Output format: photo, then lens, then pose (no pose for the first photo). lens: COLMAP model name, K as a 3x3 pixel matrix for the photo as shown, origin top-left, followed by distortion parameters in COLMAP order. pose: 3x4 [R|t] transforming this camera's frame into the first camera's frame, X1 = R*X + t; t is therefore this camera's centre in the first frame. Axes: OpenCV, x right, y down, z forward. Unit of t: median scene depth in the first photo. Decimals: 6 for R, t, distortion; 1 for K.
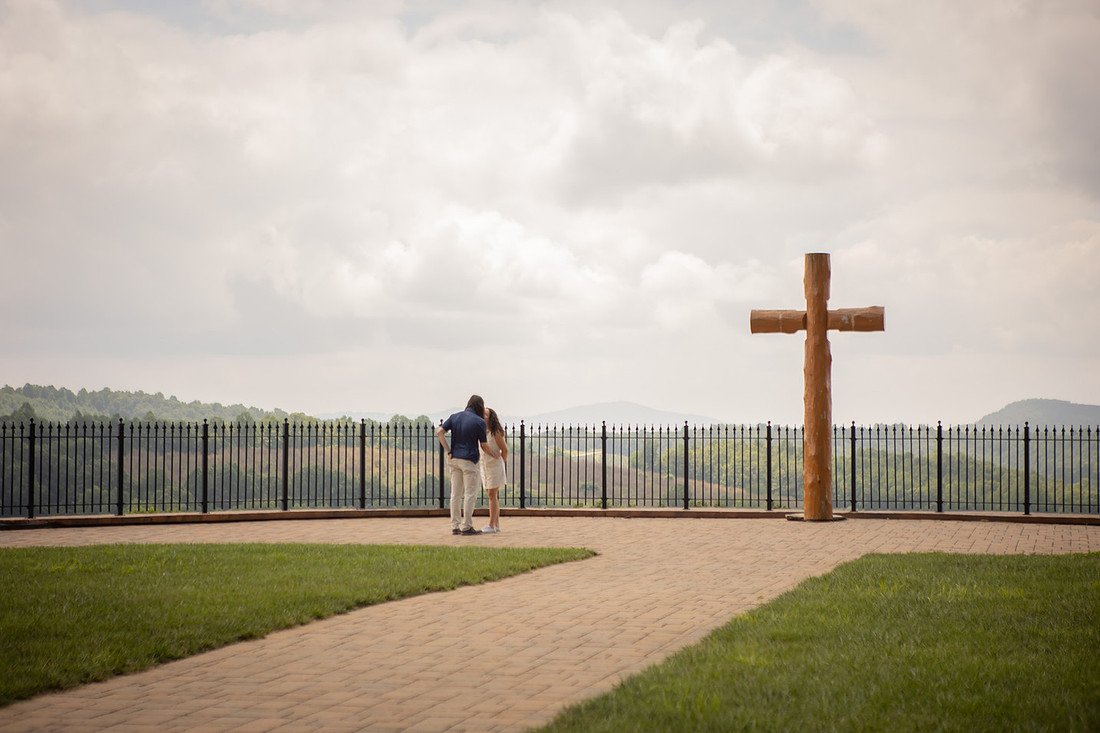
lens RADIAL K [[2198.1, 0, 551.4], [0, 2198.1, 348.2], [0, 0, 1]] dist [0.183120, 0.089885]
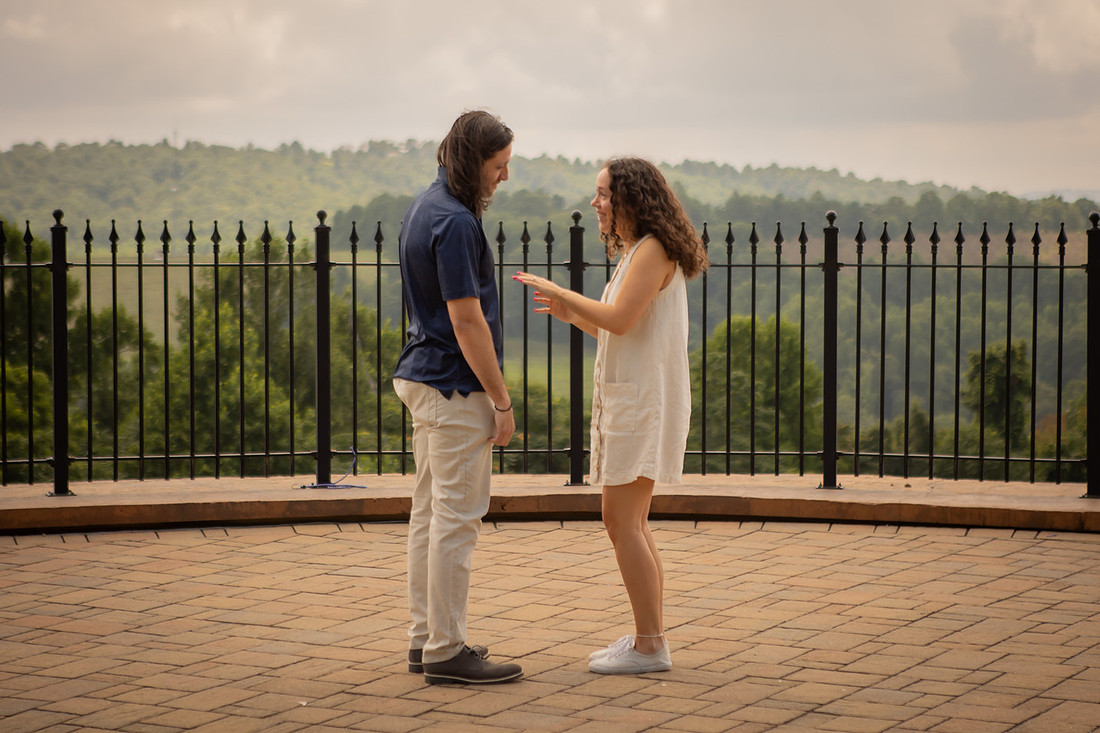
lens RADIAL K [[2414.5, 0, 602.3], [0, 2414.5, 336.6], [0, 0, 1]] dist [0.204961, -0.044037]
pose [[0.956170, 0.010573, -0.292621, 0.058295], [0.015512, 0.996116, 0.086679, 0.019903], [0.292400, -0.087419, 0.952292, 0.659369]]
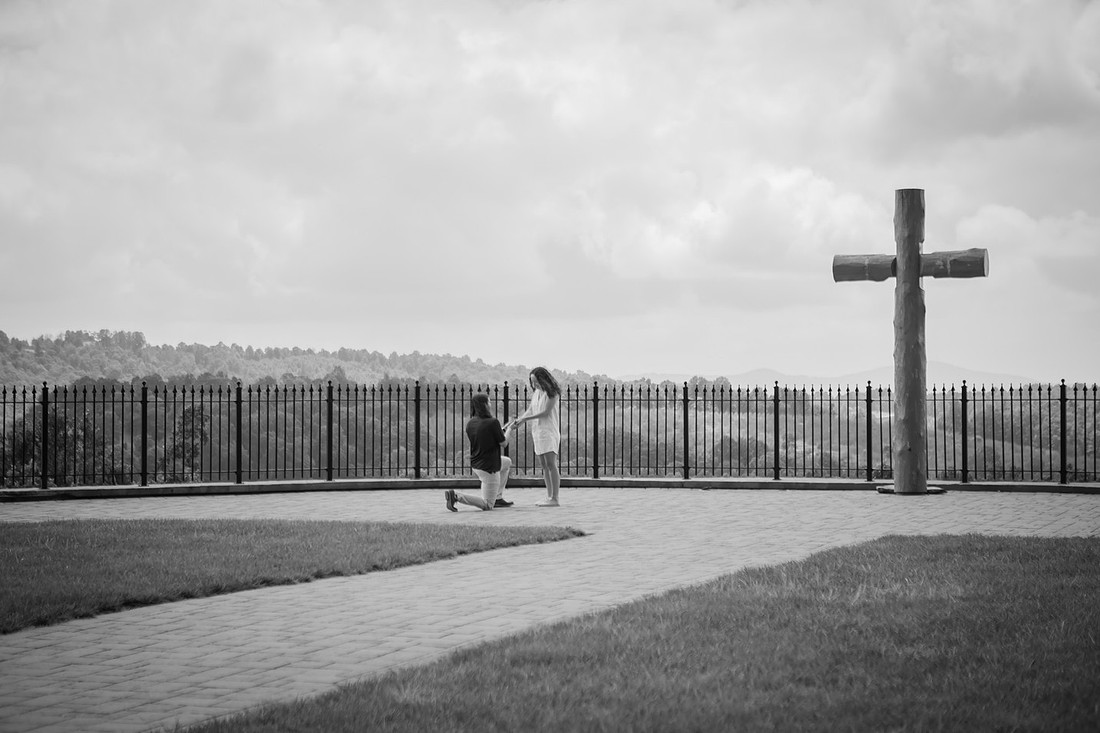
lens RADIAL K [[2182.9, 0, 548.9], [0, 2182.9, 353.2], [0, 0, 1]] dist [0.202254, -0.287524]
pose [[0.987989, -0.008034, -0.154315, 0.107863], [0.011079, 0.999760, 0.018885, 0.003802], [0.154126, -0.020367, 0.987841, 0.106642]]
